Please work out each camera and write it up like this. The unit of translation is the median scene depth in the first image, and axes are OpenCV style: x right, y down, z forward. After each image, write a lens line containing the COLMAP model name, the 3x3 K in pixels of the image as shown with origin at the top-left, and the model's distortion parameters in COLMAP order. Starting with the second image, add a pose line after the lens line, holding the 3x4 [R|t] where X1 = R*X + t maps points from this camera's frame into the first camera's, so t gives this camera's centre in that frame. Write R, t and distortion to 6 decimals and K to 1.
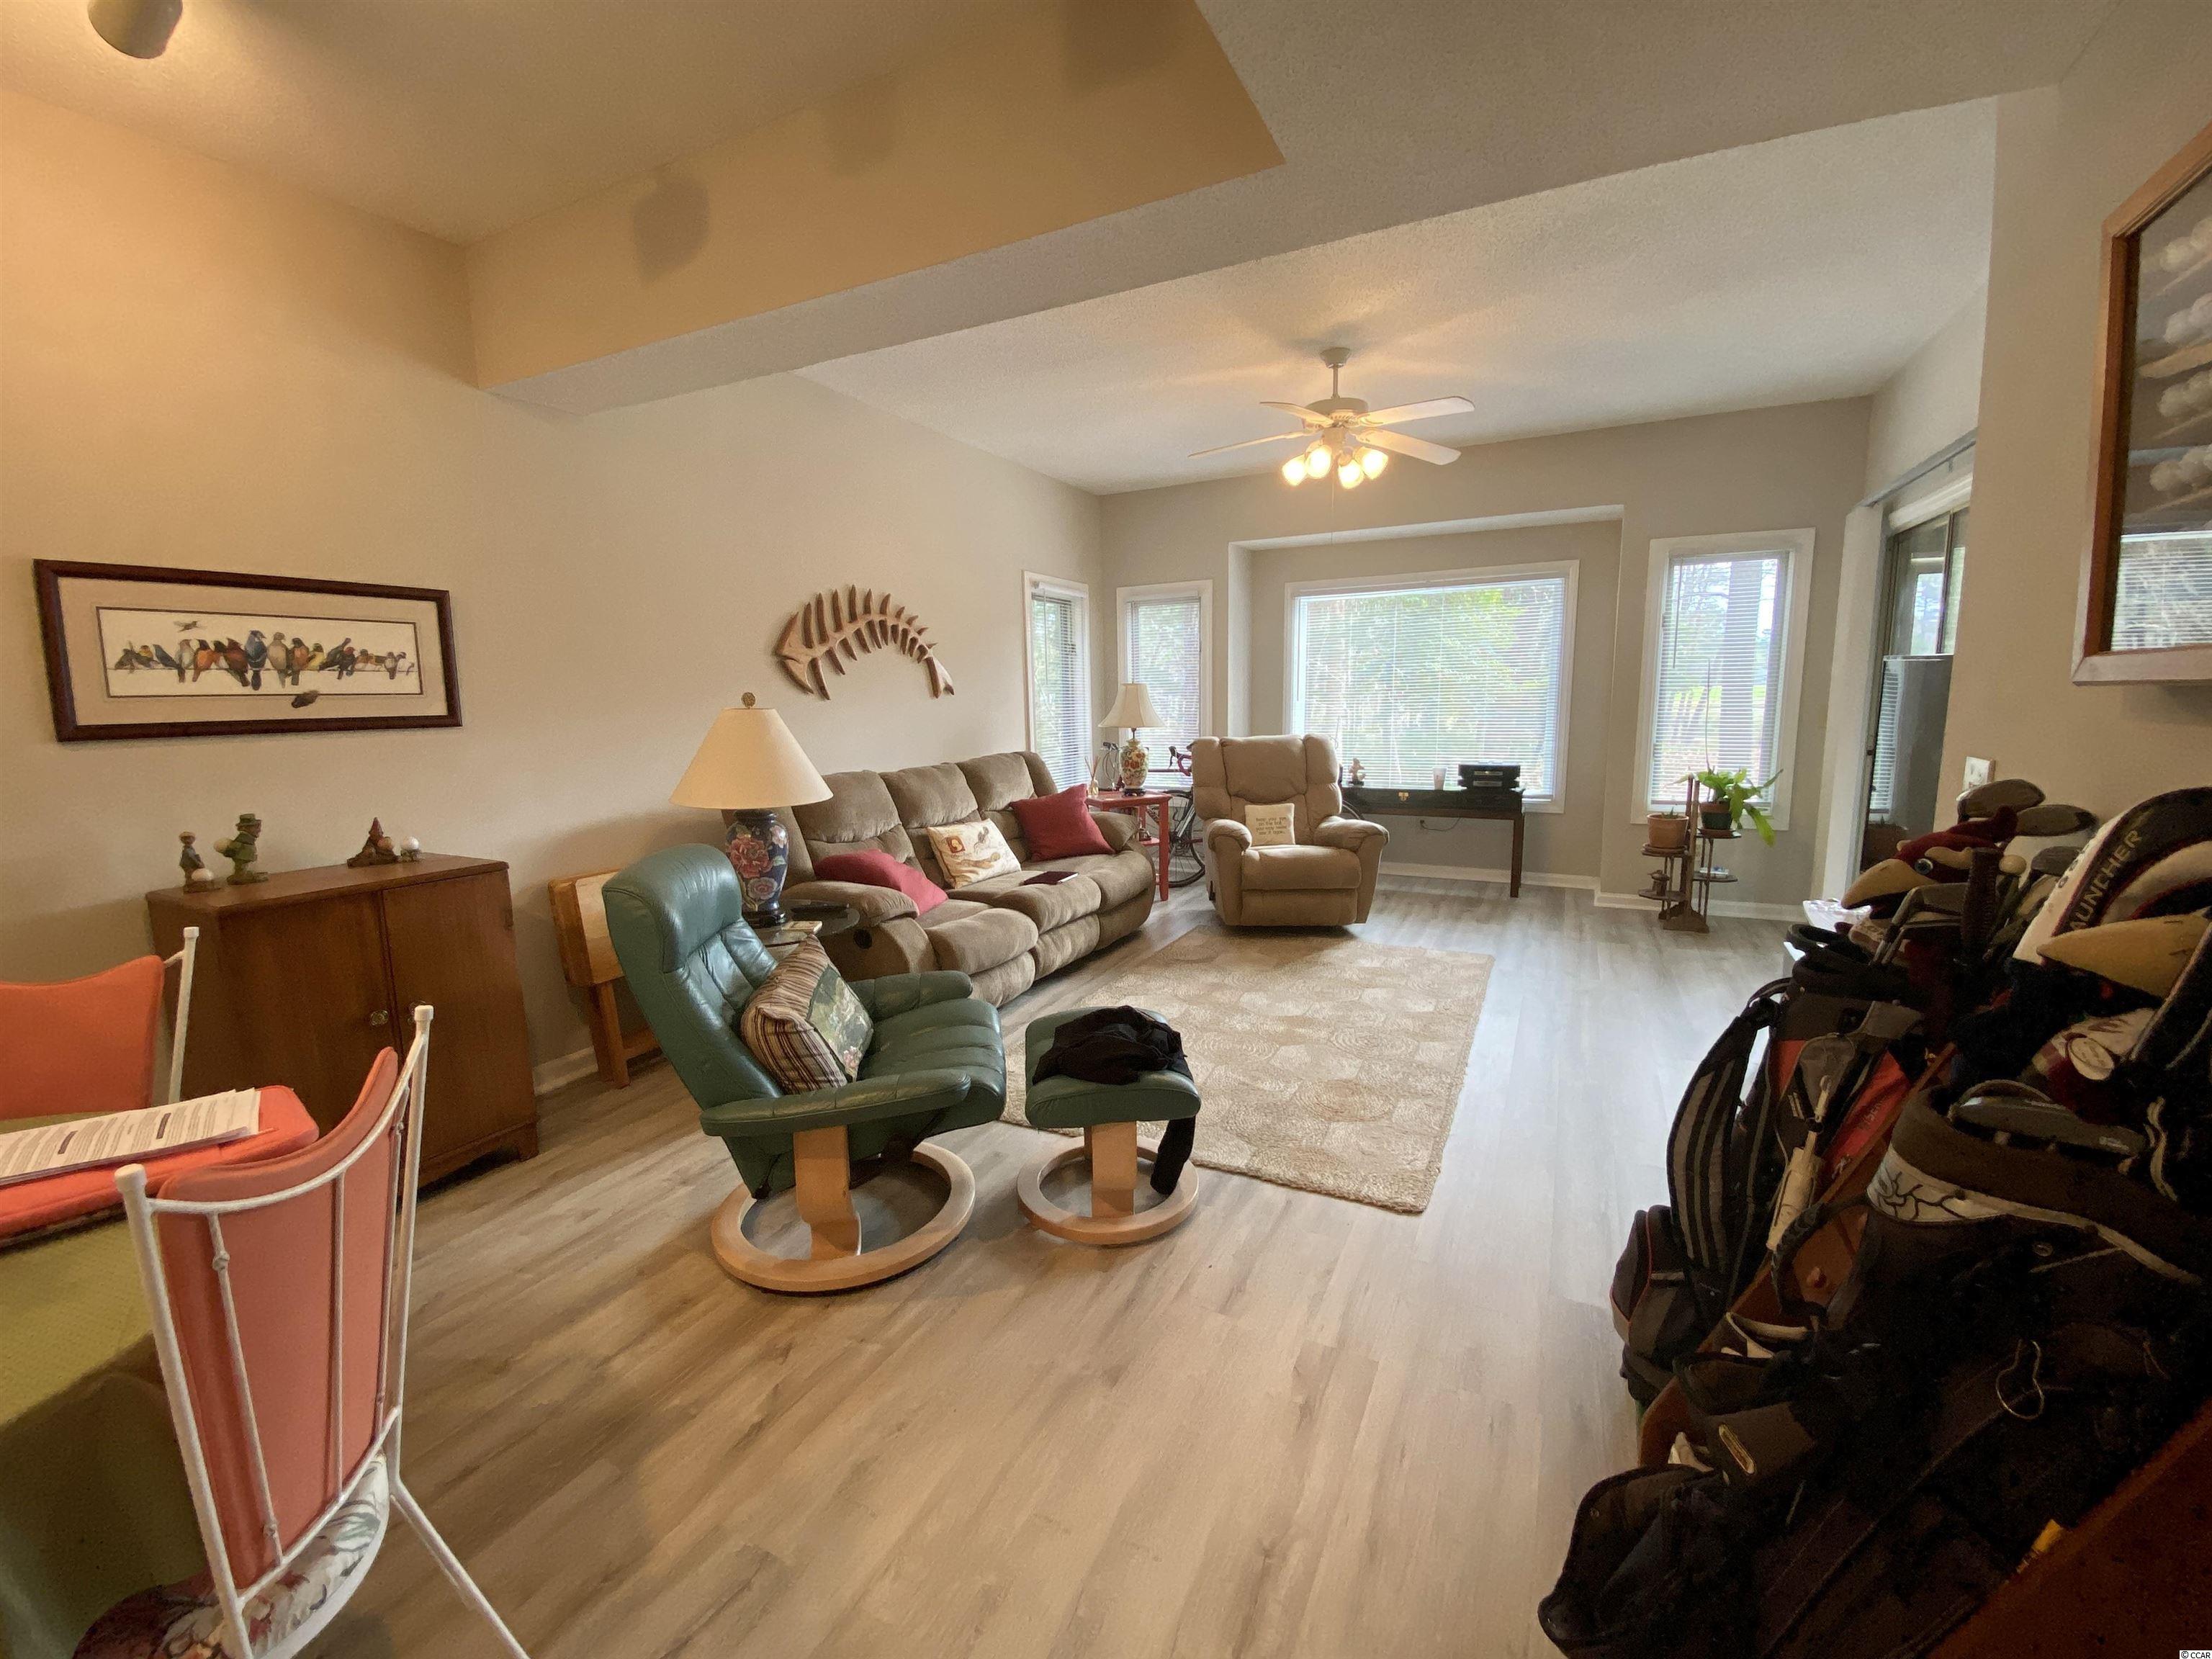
lens RADIAL K [[894.8, 0, 1113.1], [0, 894.8, 825.5], [0, 0, 1]] dist [0.023329, -0.024581]
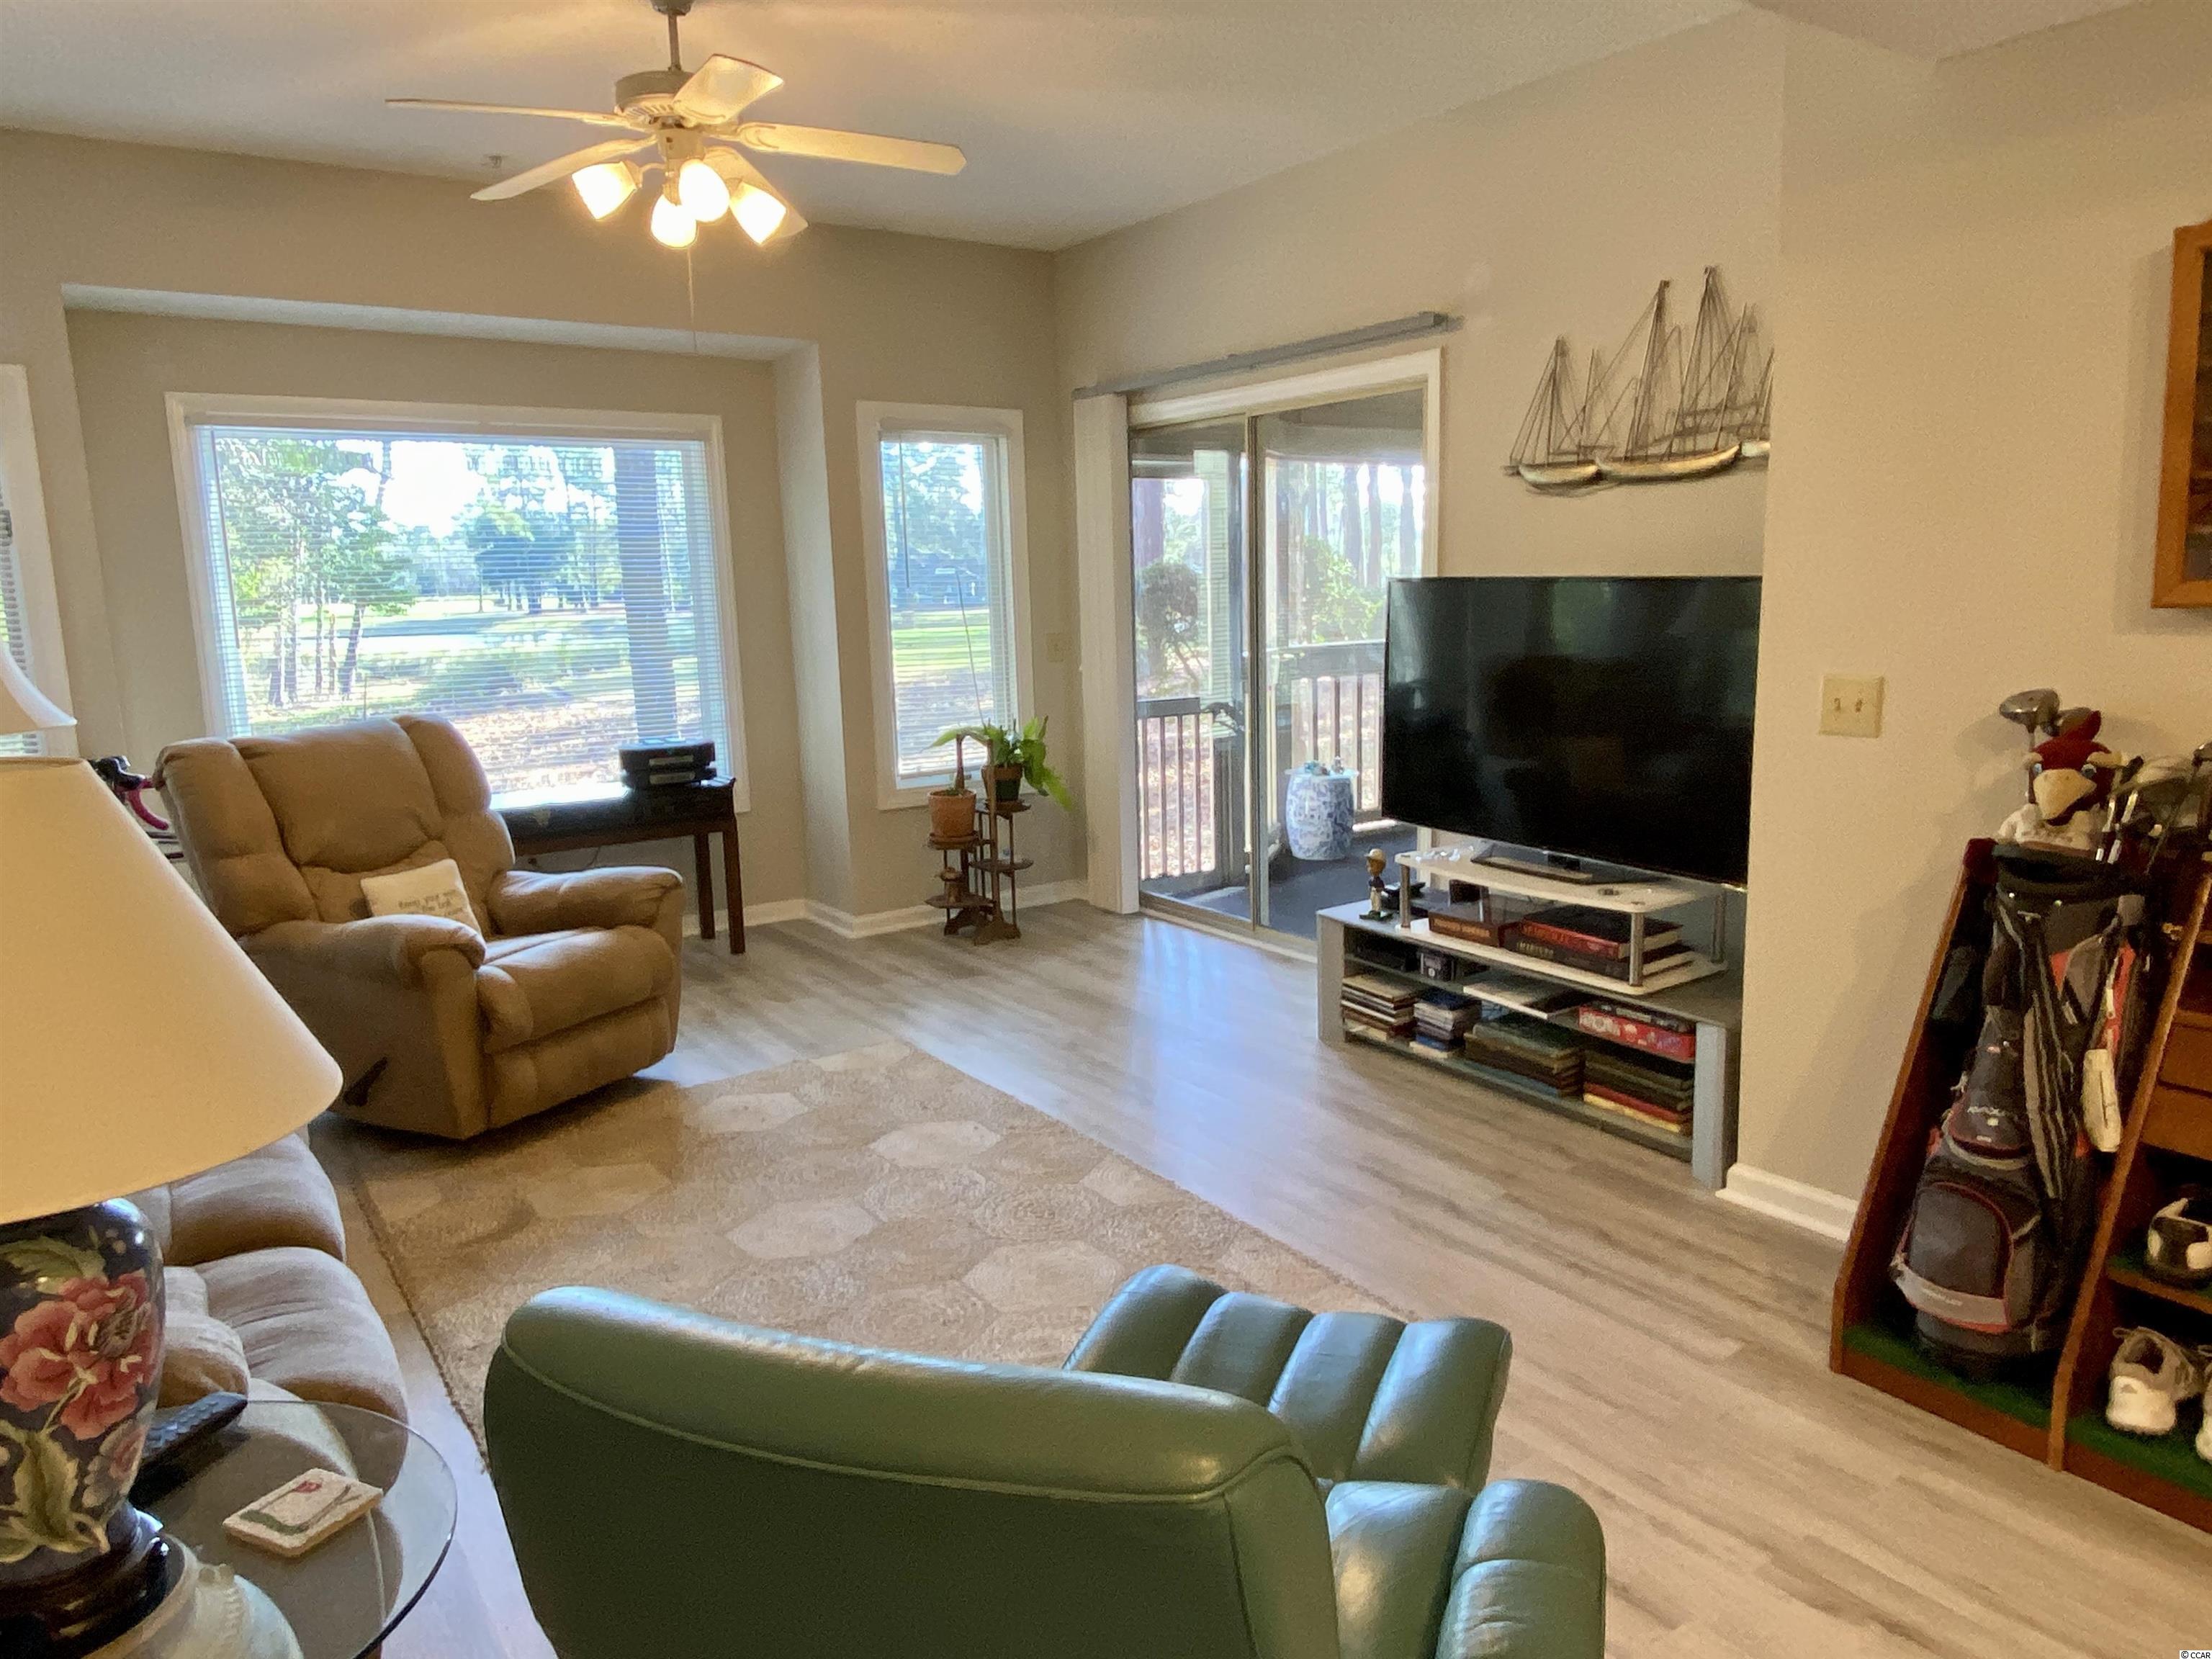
lens RADIAL K [[1473.7, 0, 1115.5], [0, 1473.7, 819.3], [0, 0, 1]] dist [0.070678, -0.082981]
pose [[0.469506, -0.136943, 0.872245, -0.479891], [0.146627, 0.986274, 0.075921, -0.078949], [-0.870669, 0.092249, 0.483141, 0.422908]]
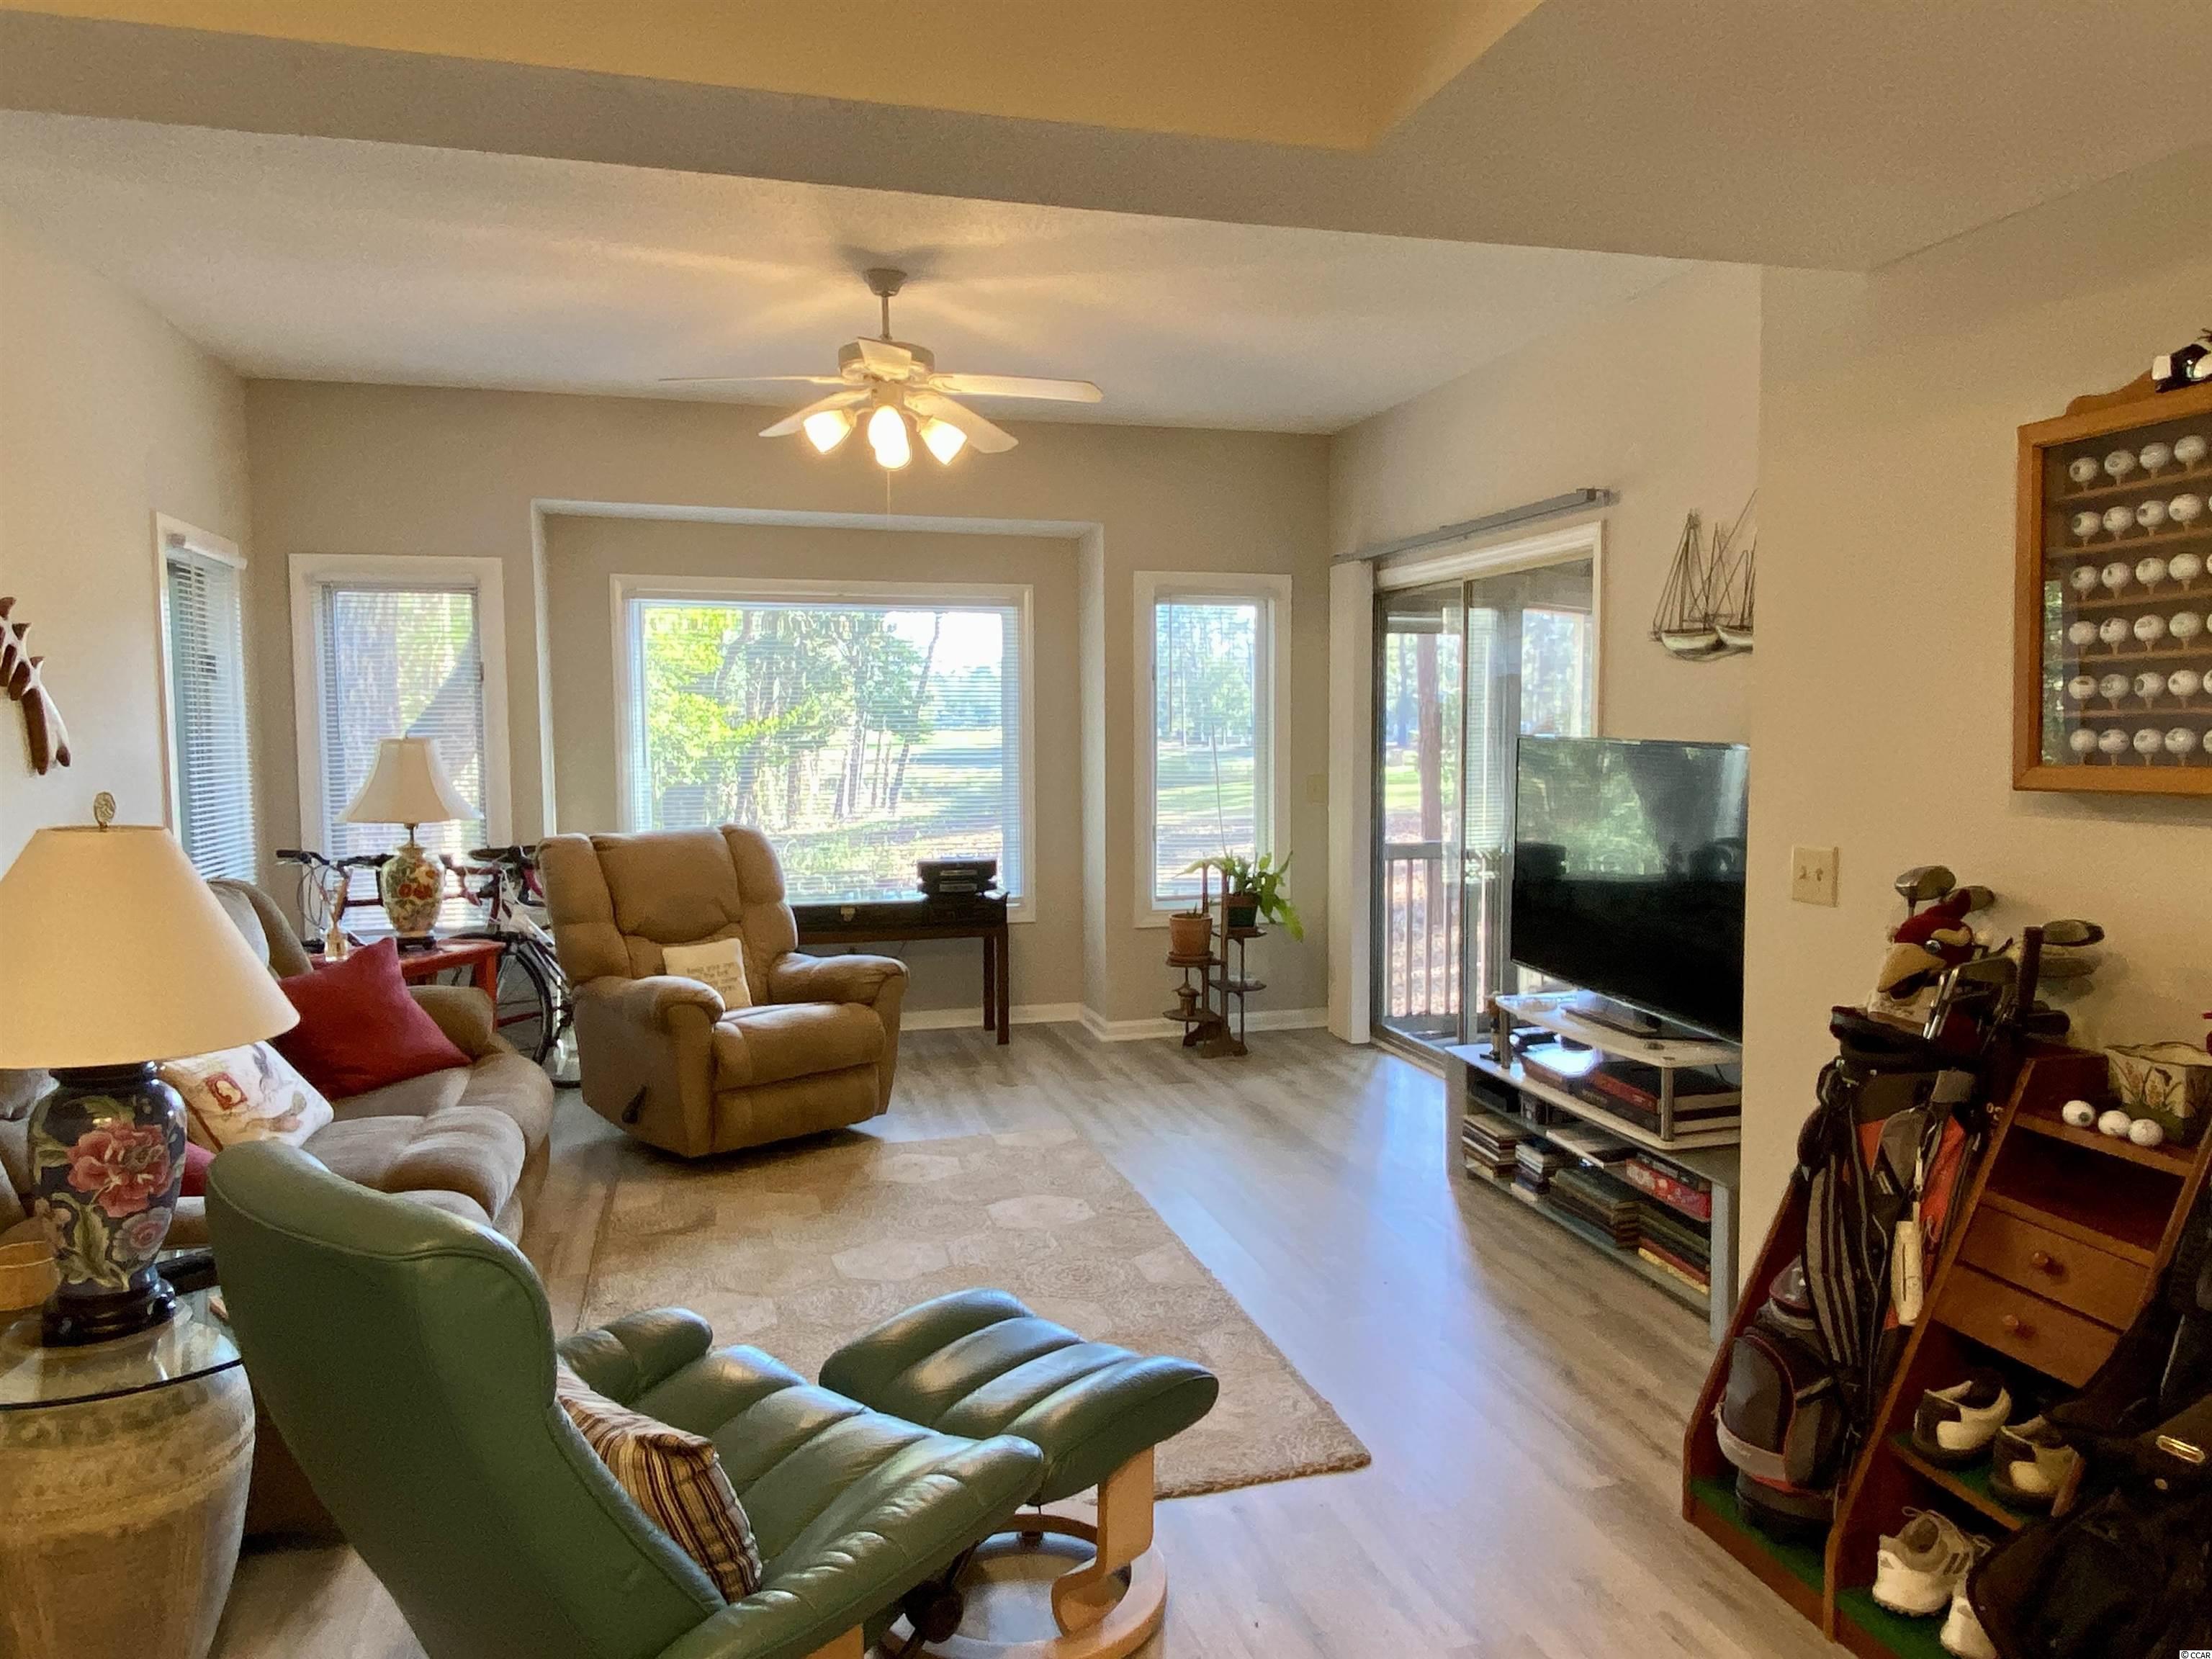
lens RADIAL K [[1473.7, 0, 1115.5], [0, 1473.7, 819.3], [0, 0, 1]] dist [0.070678, -0.082981]
pose [[0.736901, -0.029597, 0.675353, -0.419543], [0.090323, 0.994394, -0.054975, -0.038862], [-0.669939, 0.101511, 0.735443, 0.100674]]
